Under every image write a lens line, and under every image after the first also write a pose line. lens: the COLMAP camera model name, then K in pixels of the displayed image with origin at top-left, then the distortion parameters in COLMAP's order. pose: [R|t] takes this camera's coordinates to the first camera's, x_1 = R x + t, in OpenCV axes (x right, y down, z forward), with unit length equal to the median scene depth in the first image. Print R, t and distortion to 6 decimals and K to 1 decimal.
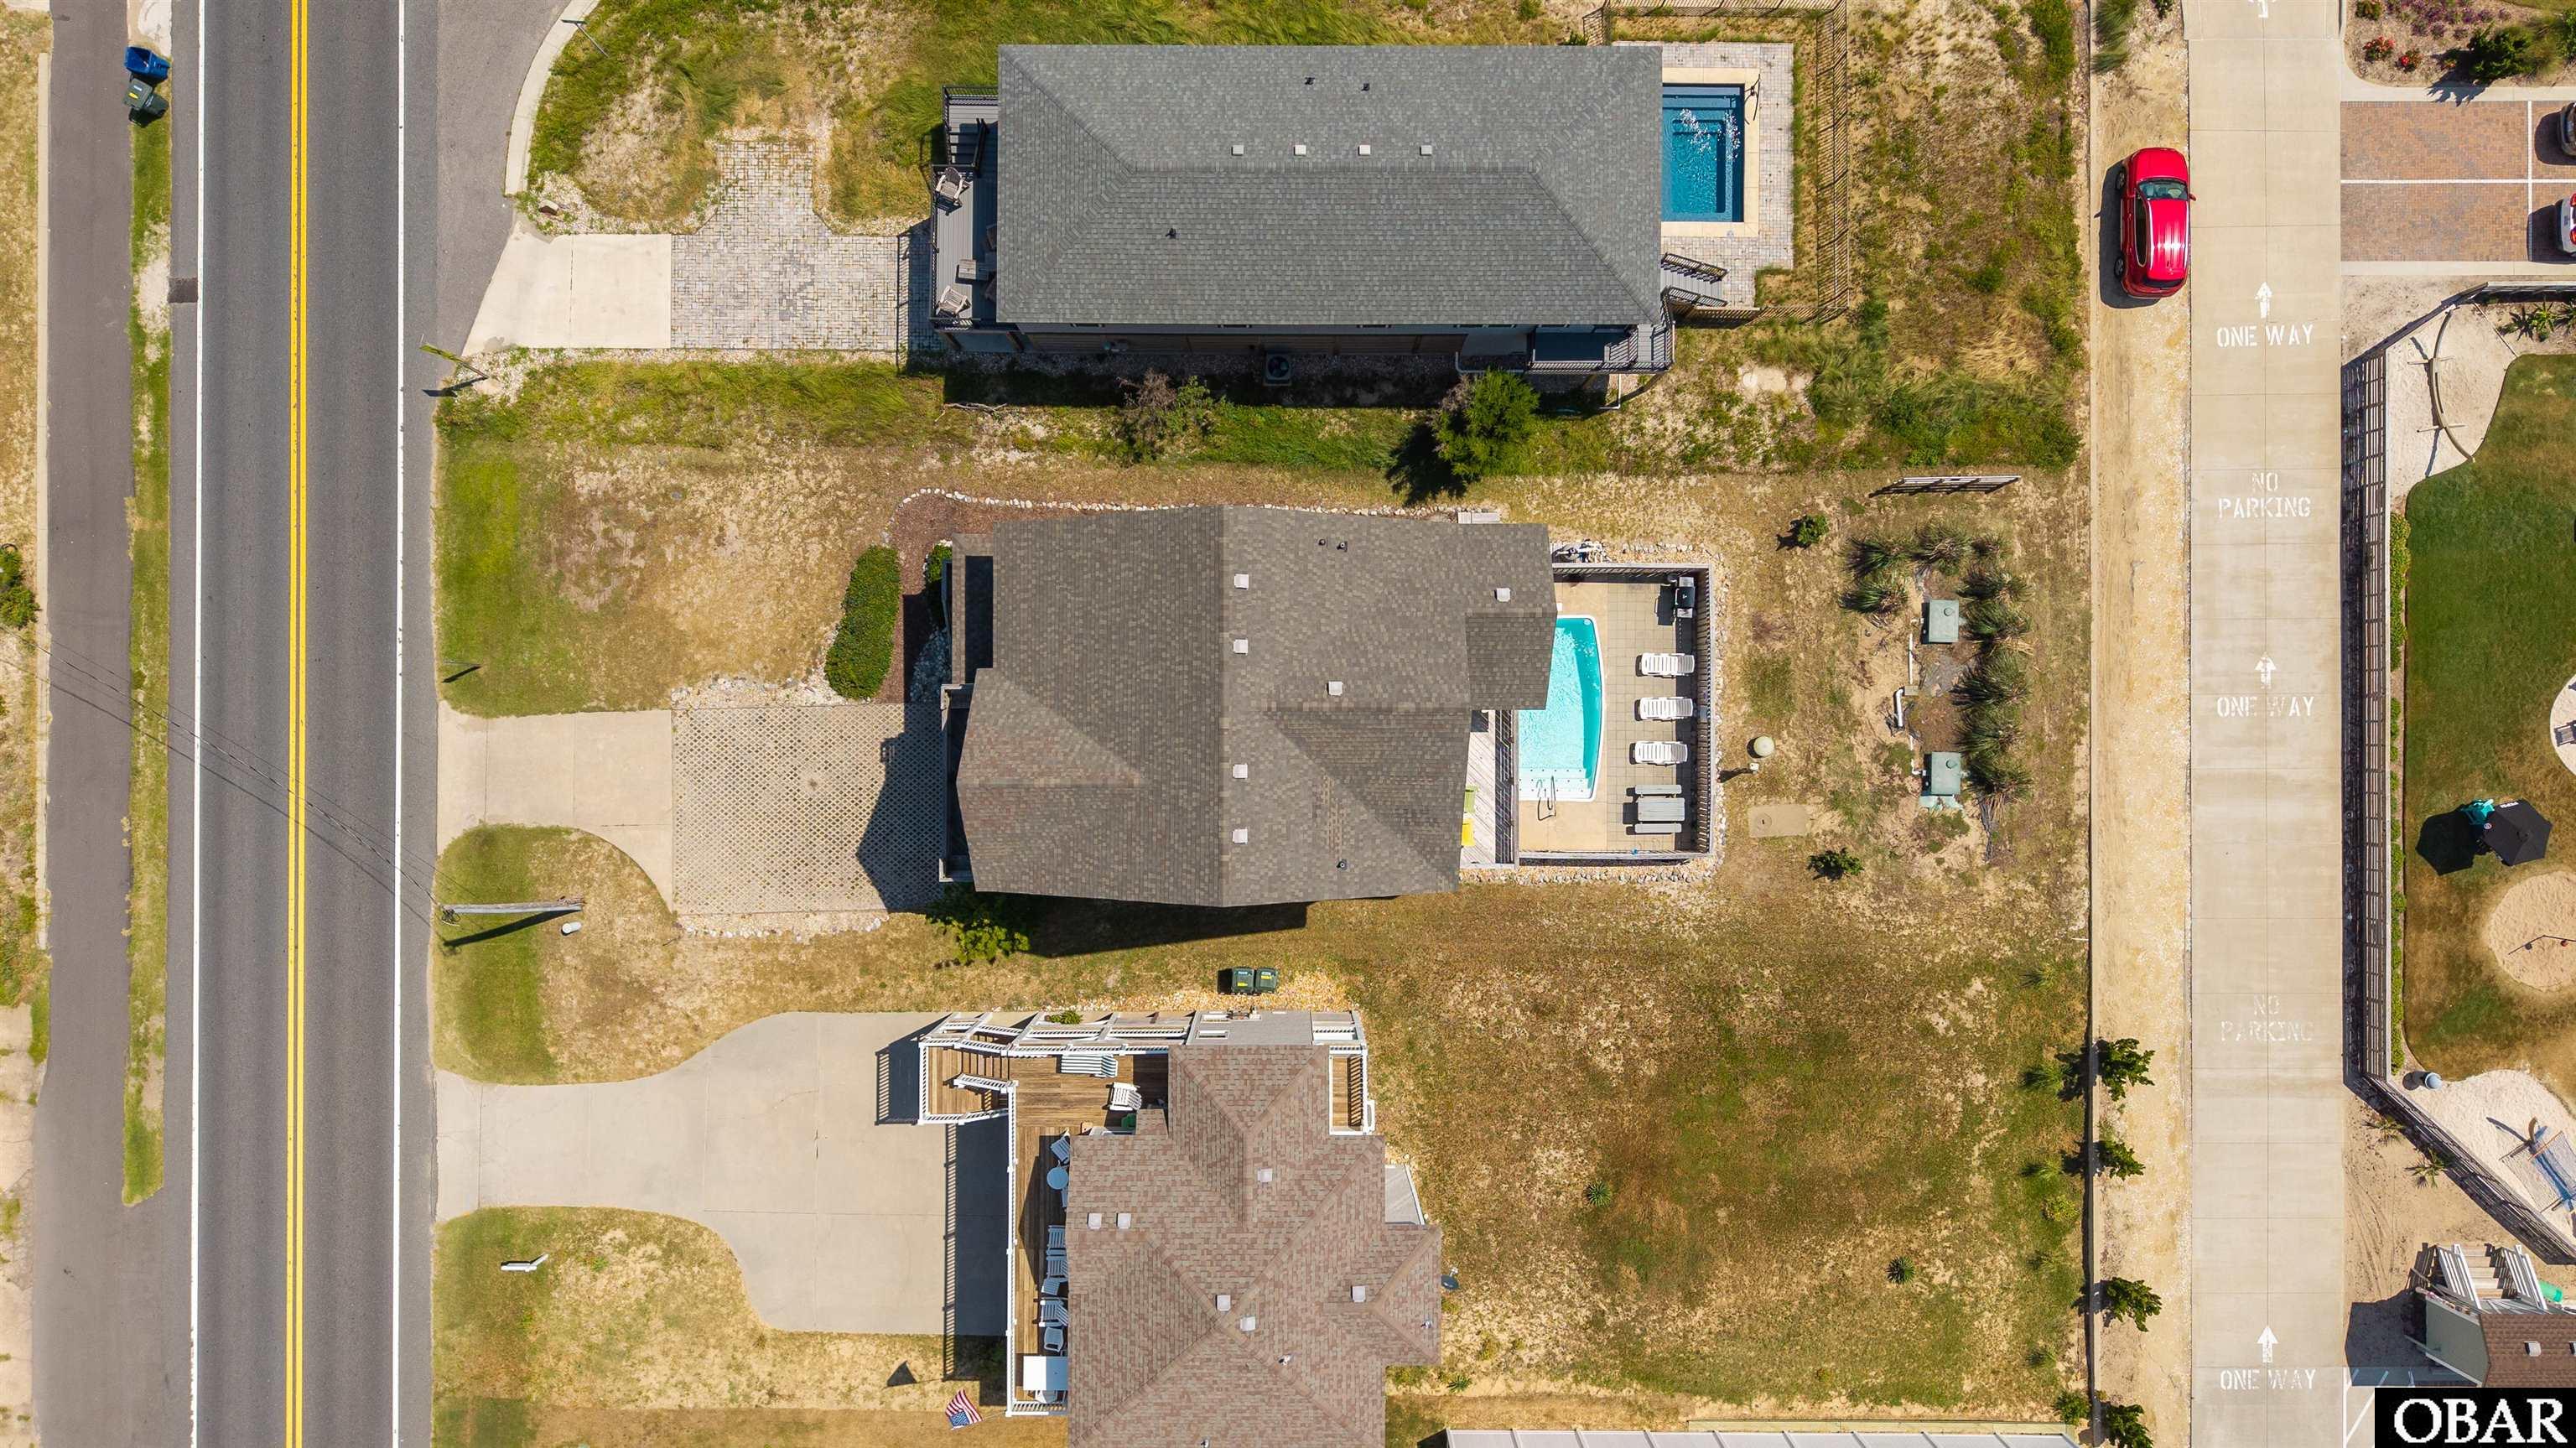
lens RADIAL K [[1736.8, 0, 1288.0], [0, 1736.8, 724.0], [0, 0, 1]] dist [0.038843, -0.042054]
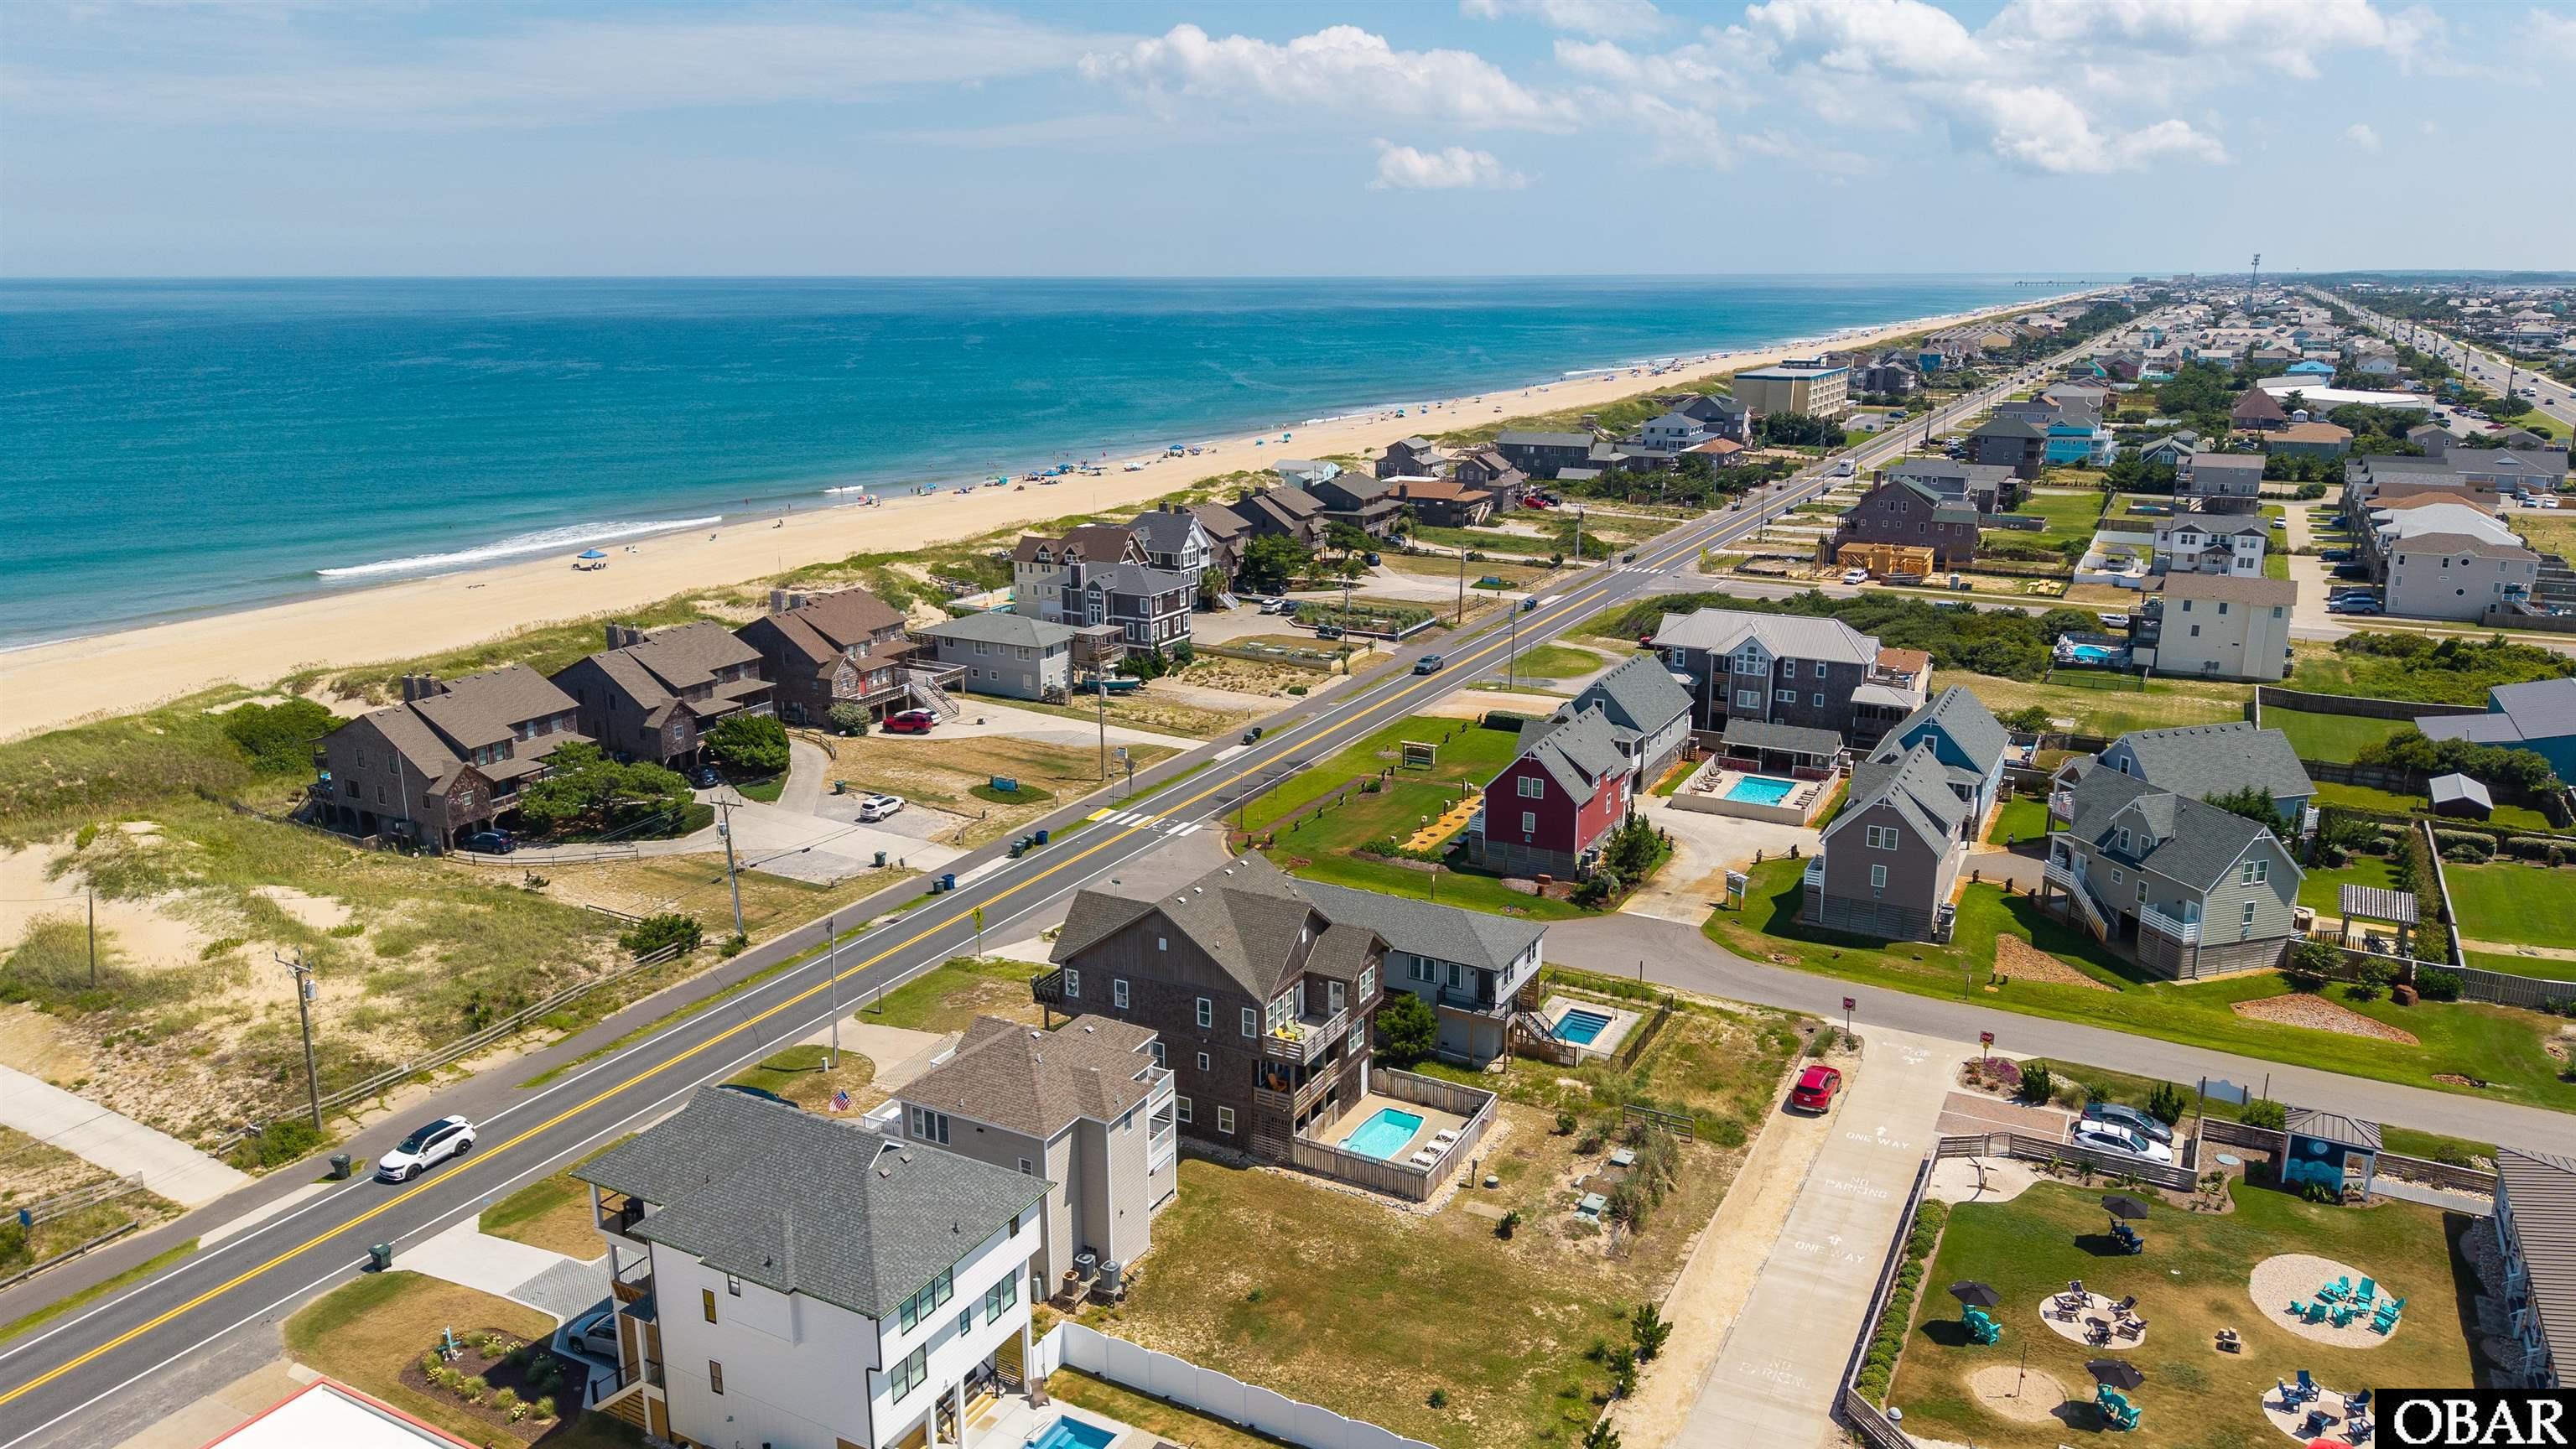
lens RADIAL K [[1729.9, 0, 1288.0], [0, 1729.9, 724.5], [0, 0, 1]] dist [0.062977, -0.046691]
pose [[0.880506, 0.119899, -0.458621, 0.769746], [-0.474020, 0.230410, -0.849833, 1.310644], [0.003777, 0.965679, 0.259712, 0.209681]]
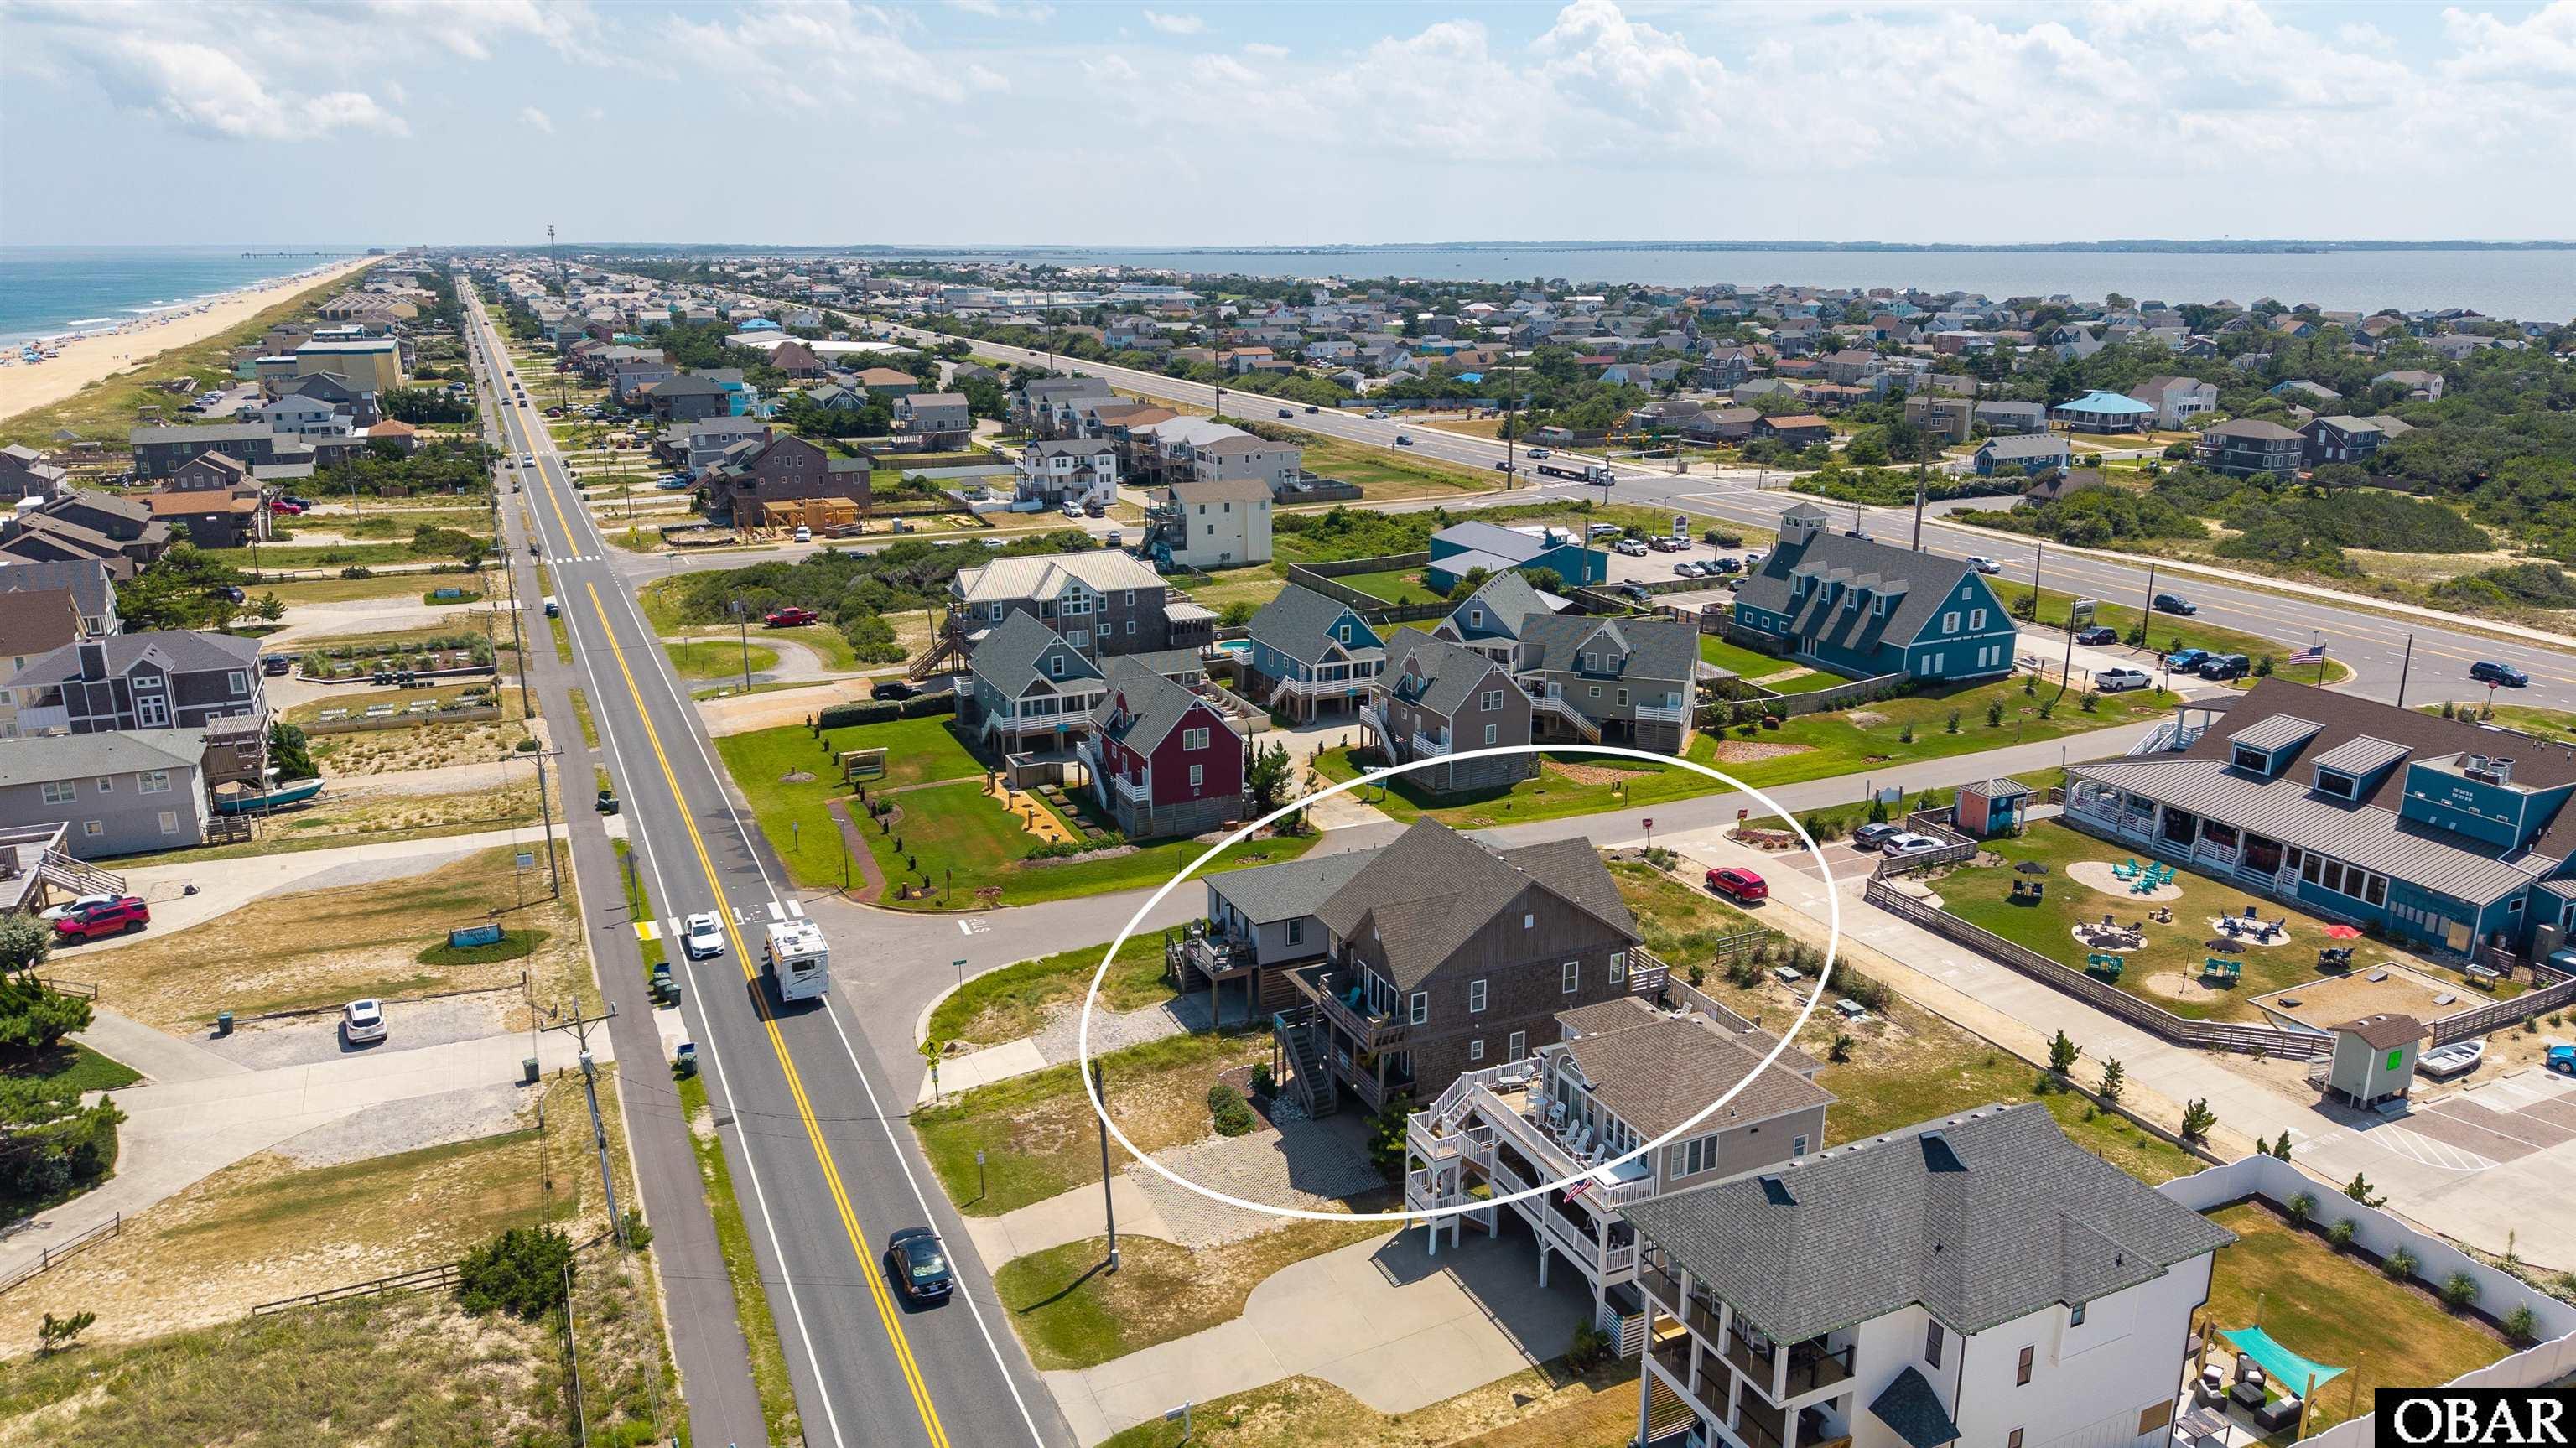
lens RADIAL K [[1716.7, 0, 1282.8], [0, 1716.7, 775.7], [0, 0, 1]] dist [0.042270, -0.048930]
pose [[0.906531, -0.127381, 0.402461, -0.763697], [0.422137, 0.275777, -0.863567, 1.169697], [-0.000987, 0.952744, 0.303773, 0.269089]]
